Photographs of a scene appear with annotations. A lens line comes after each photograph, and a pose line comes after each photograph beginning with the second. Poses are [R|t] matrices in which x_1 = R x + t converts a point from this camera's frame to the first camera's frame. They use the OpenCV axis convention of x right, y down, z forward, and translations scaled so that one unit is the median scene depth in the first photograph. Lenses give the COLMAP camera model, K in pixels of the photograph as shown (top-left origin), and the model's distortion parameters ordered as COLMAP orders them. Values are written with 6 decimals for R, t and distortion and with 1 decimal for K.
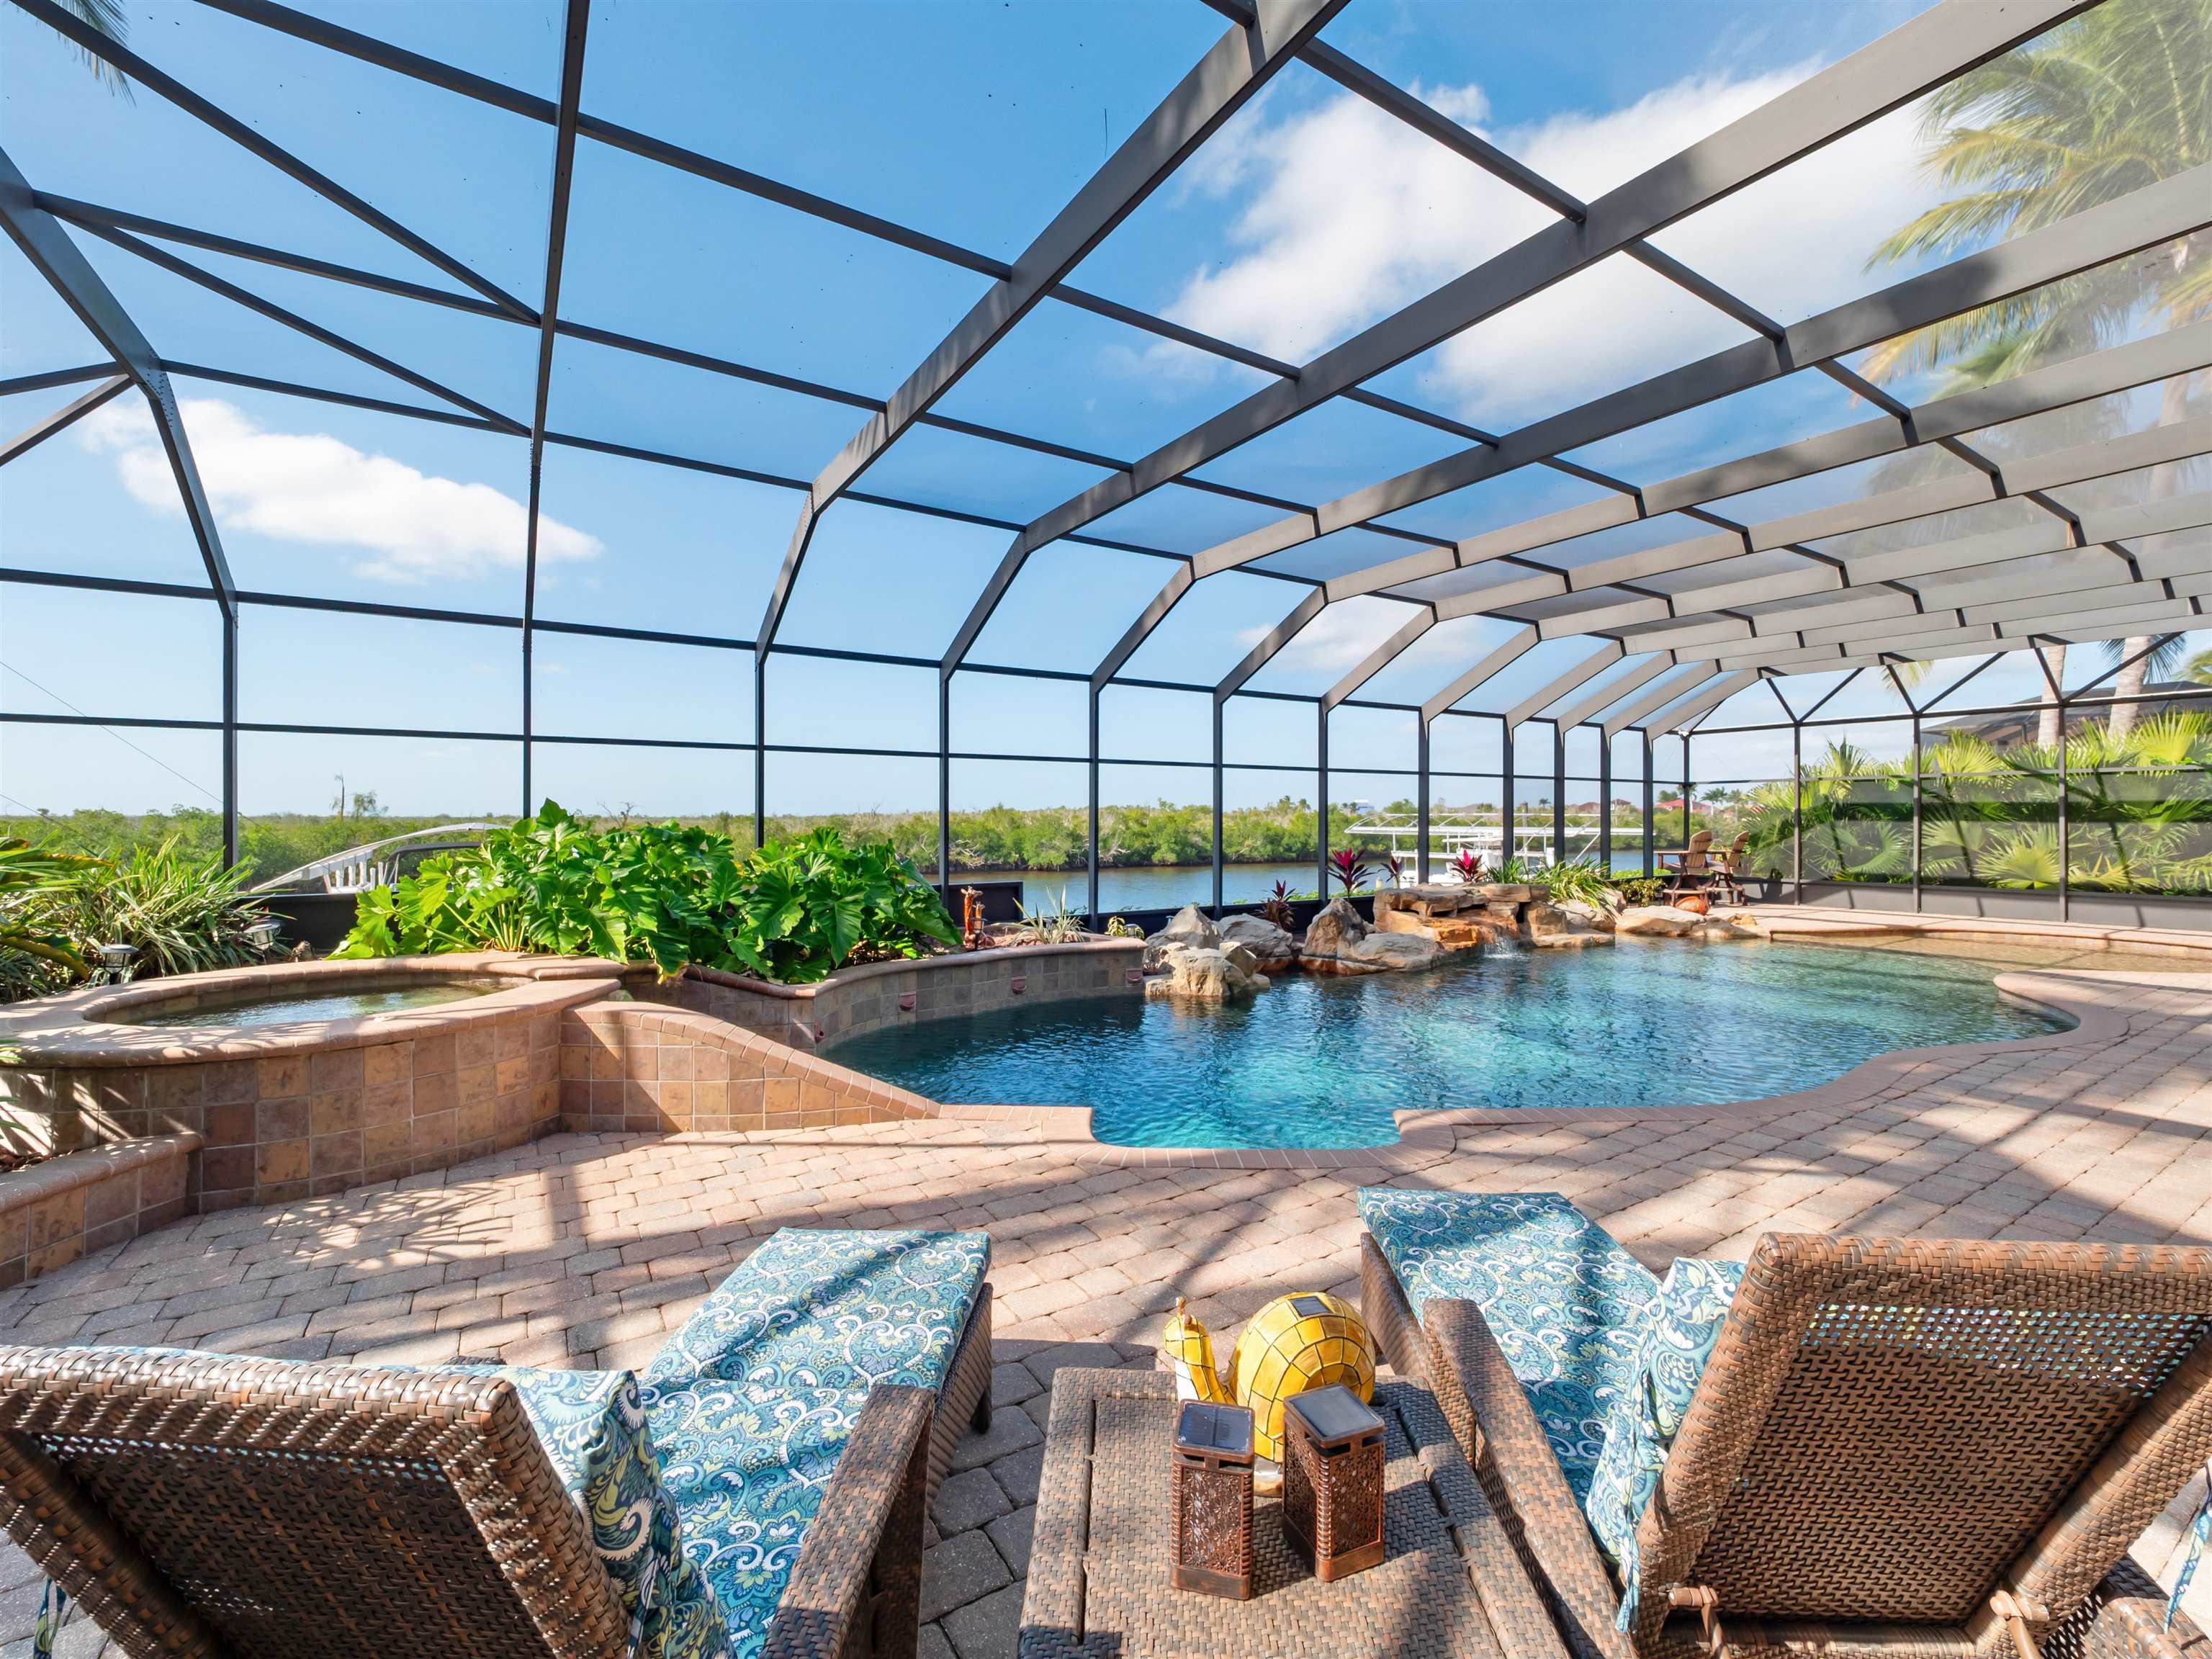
lens RADIAL K [[945.2, 0, 1098.1], [0, 945.2, 805.3], [0, 0, 1]] dist [-0.002033, -0.001044]
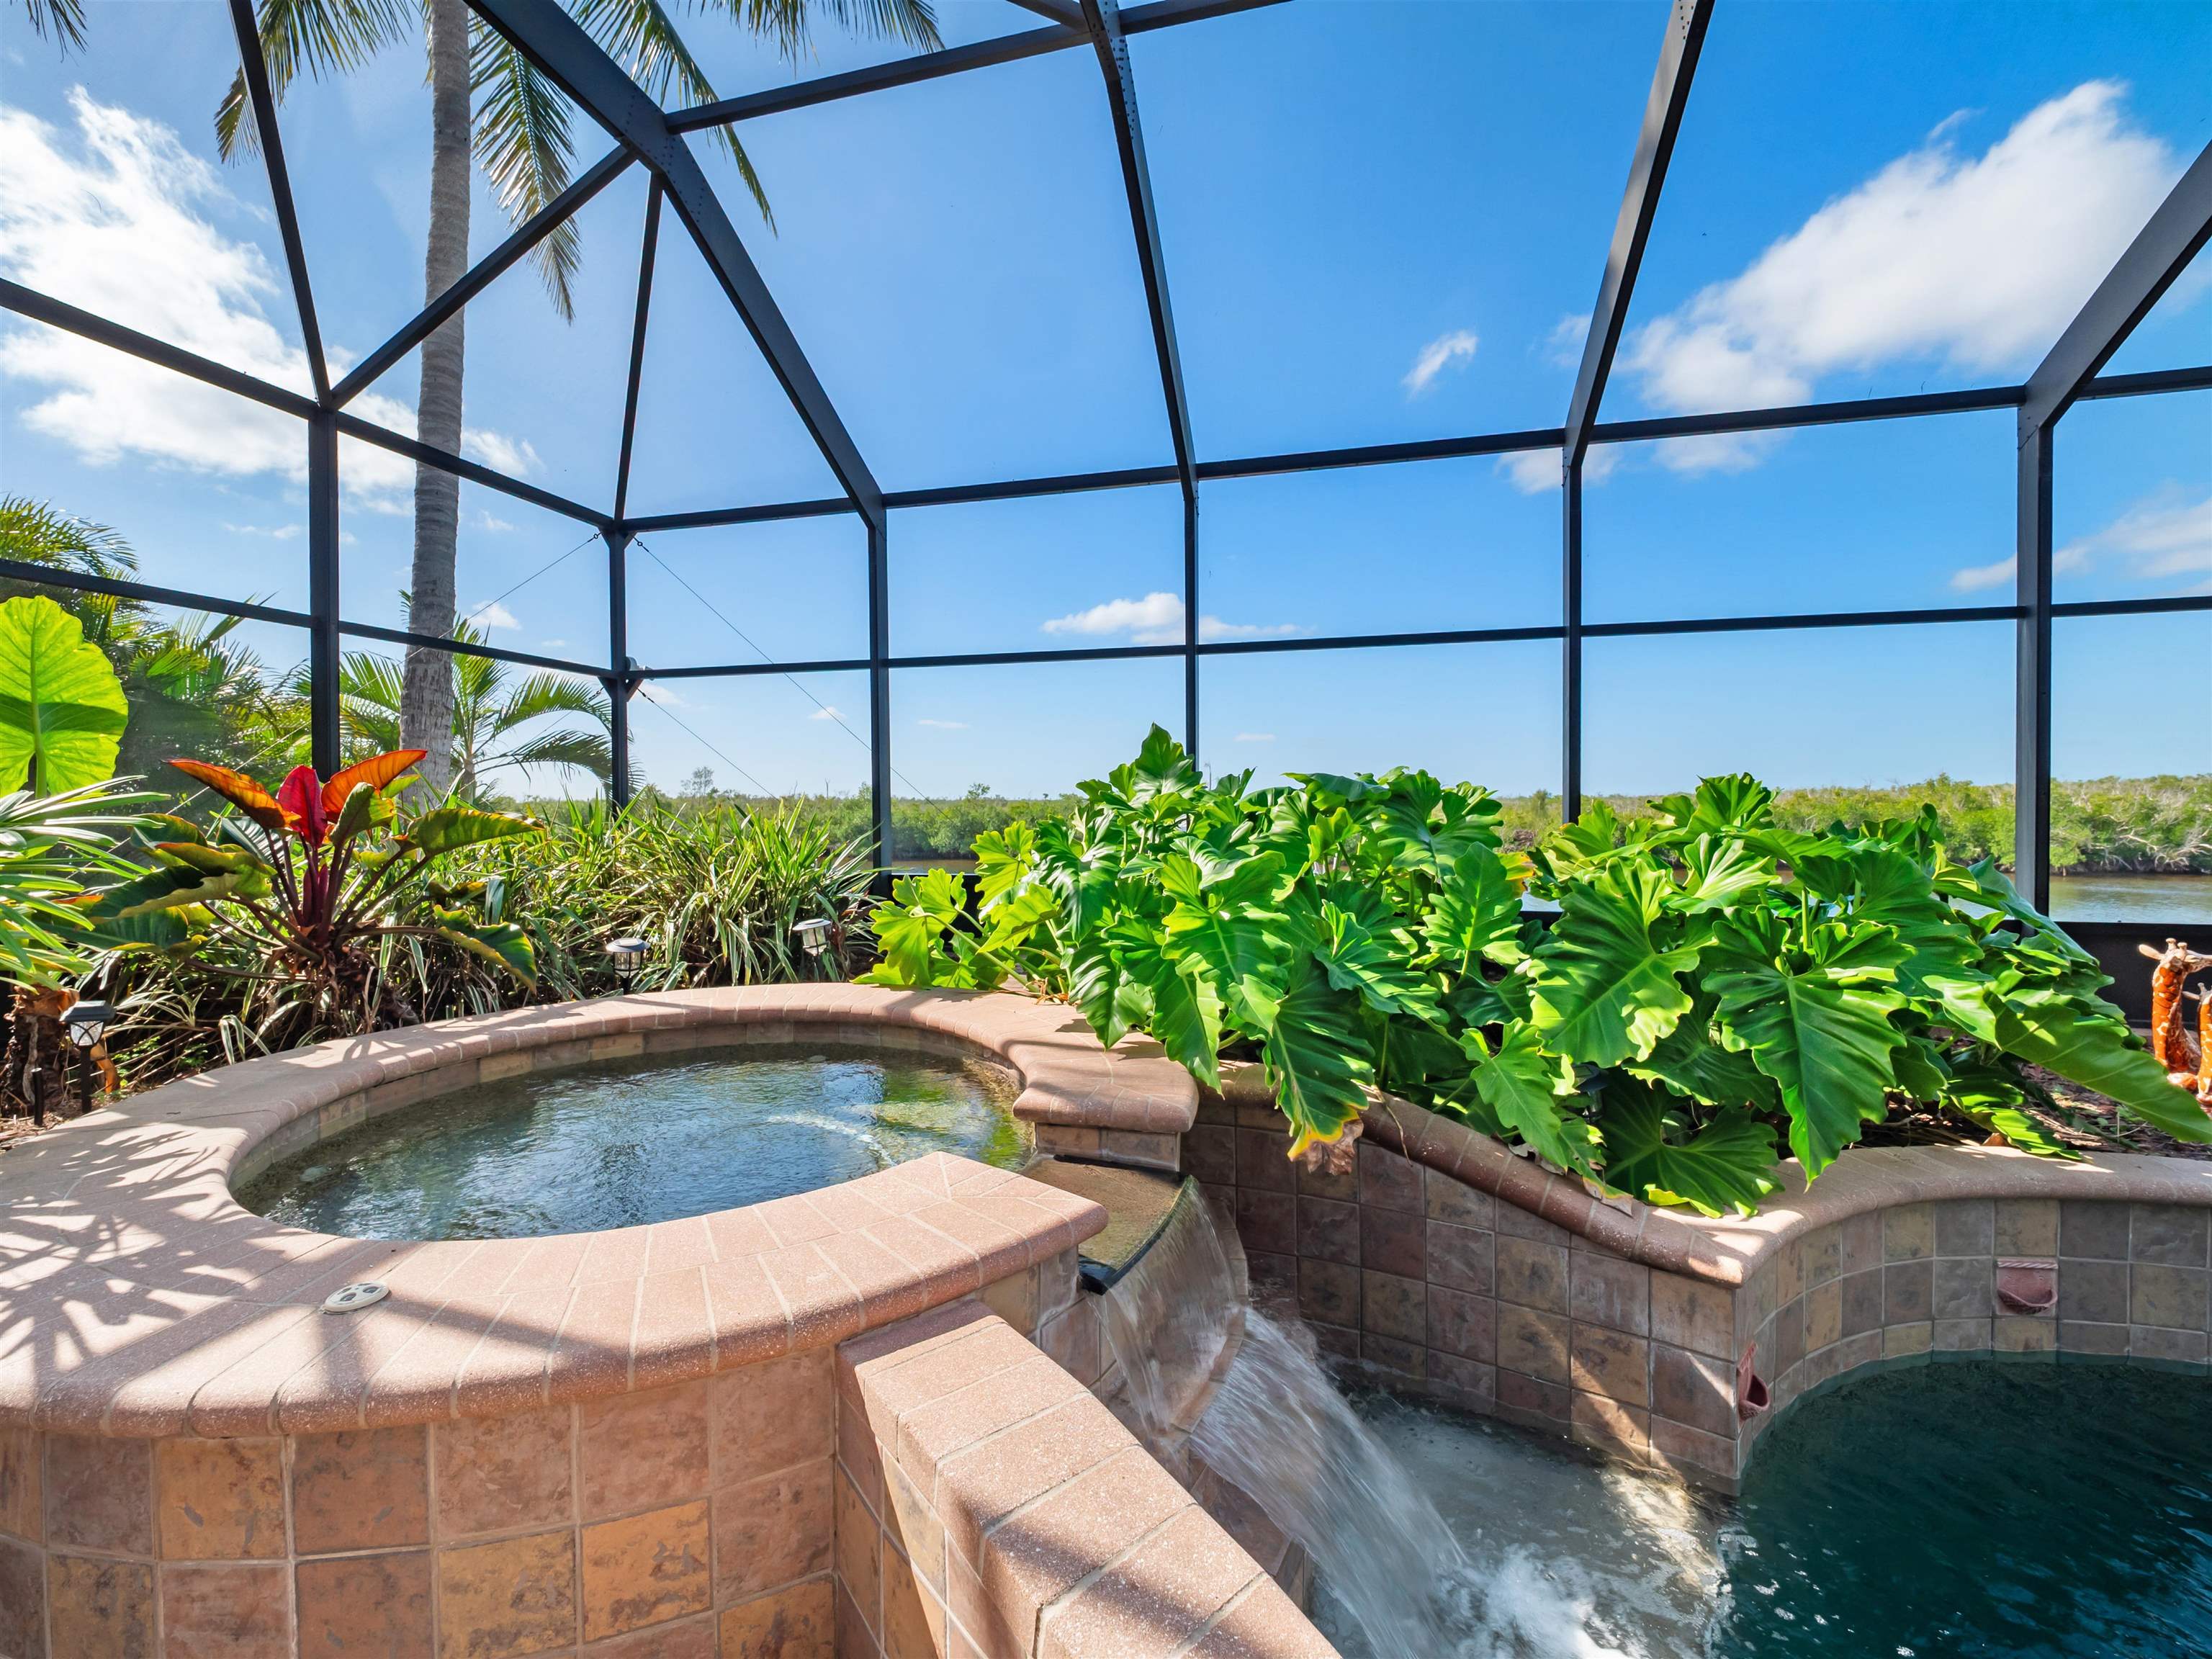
lens RADIAL K [[945.2, 0, 1098.1], [0, 945.2, 805.3], [0, 0, 1]] dist [-0.002033, -0.001044]
pose [[0.683595, -0.000697, -0.729861, -0.175546], [0.014051, 0.999827, 0.012205, 0.026904], [0.729726, -0.018599, 0.683486, 0.508936]]
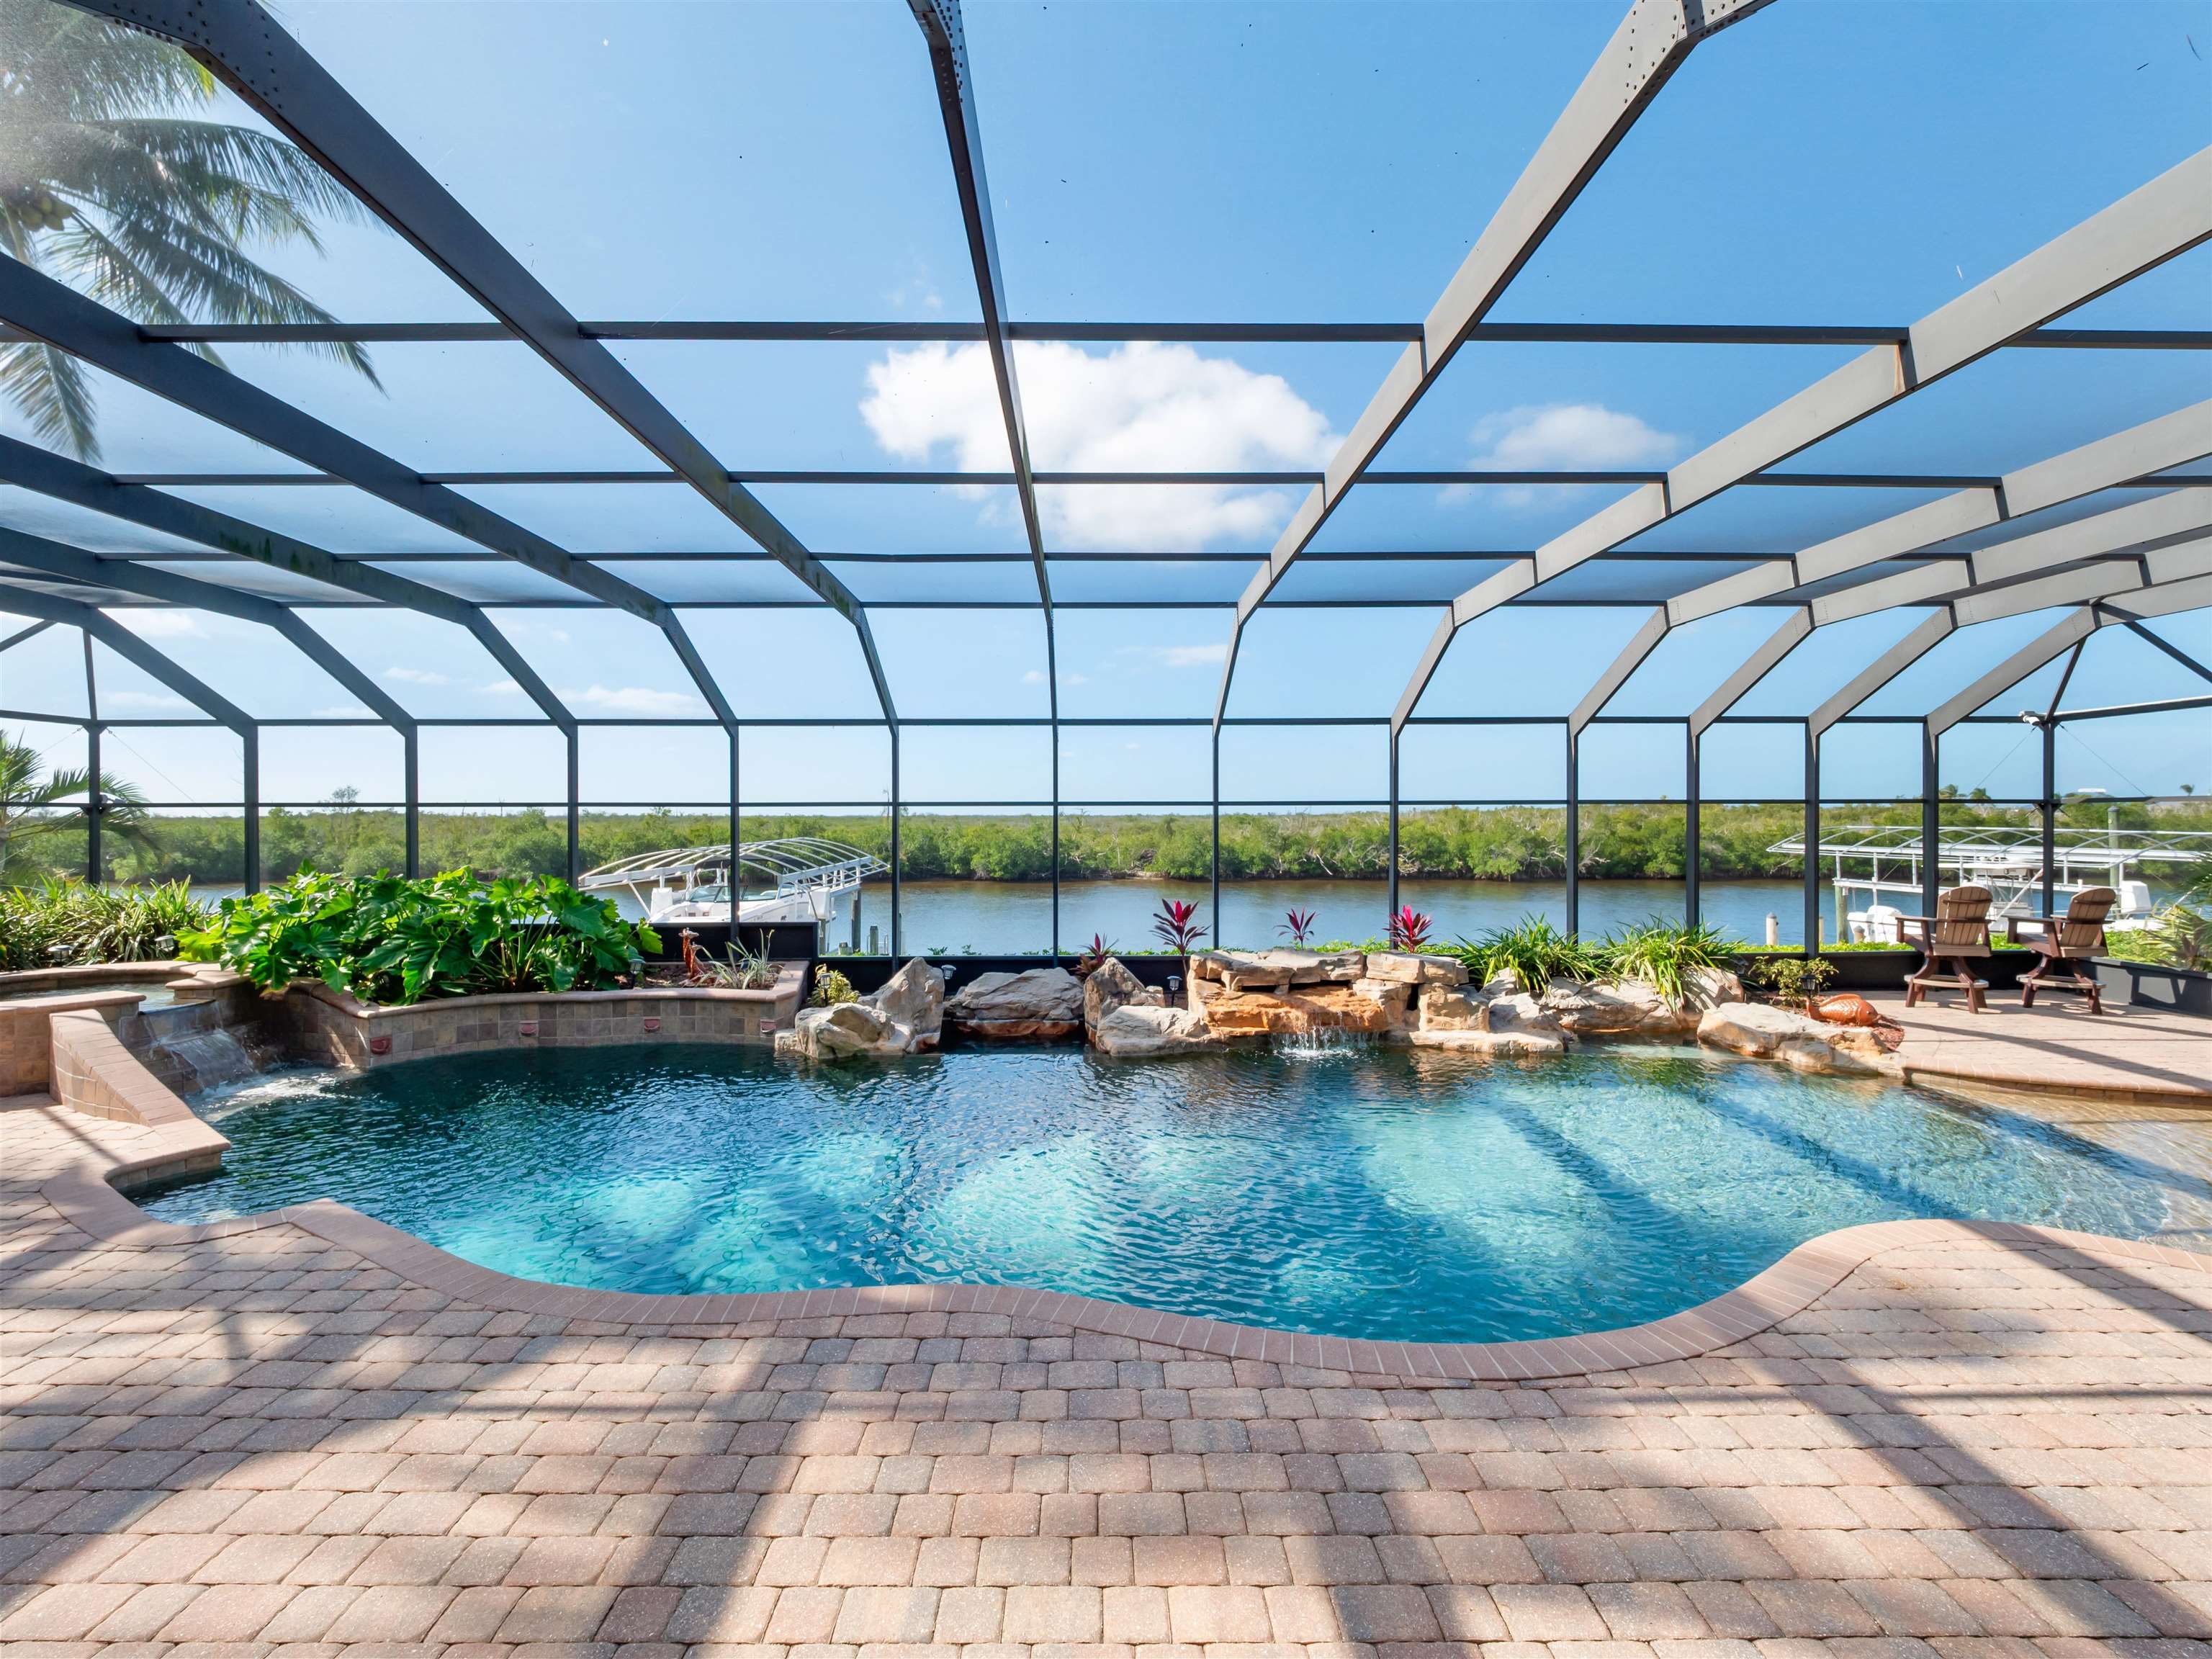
lens RADIAL K [[945.2, 0, 1098.1], [0, 945.2, 805.3], [0, 0, 1]] dist [-0.002033, -0.001044]
pose [[0.845689, -0.007702, -0.533620, 0.977596], [0.009577, 0.999954, 0.000745, -0.060590], [0.533590, -0.005741, 0.845724, 0.369541]]
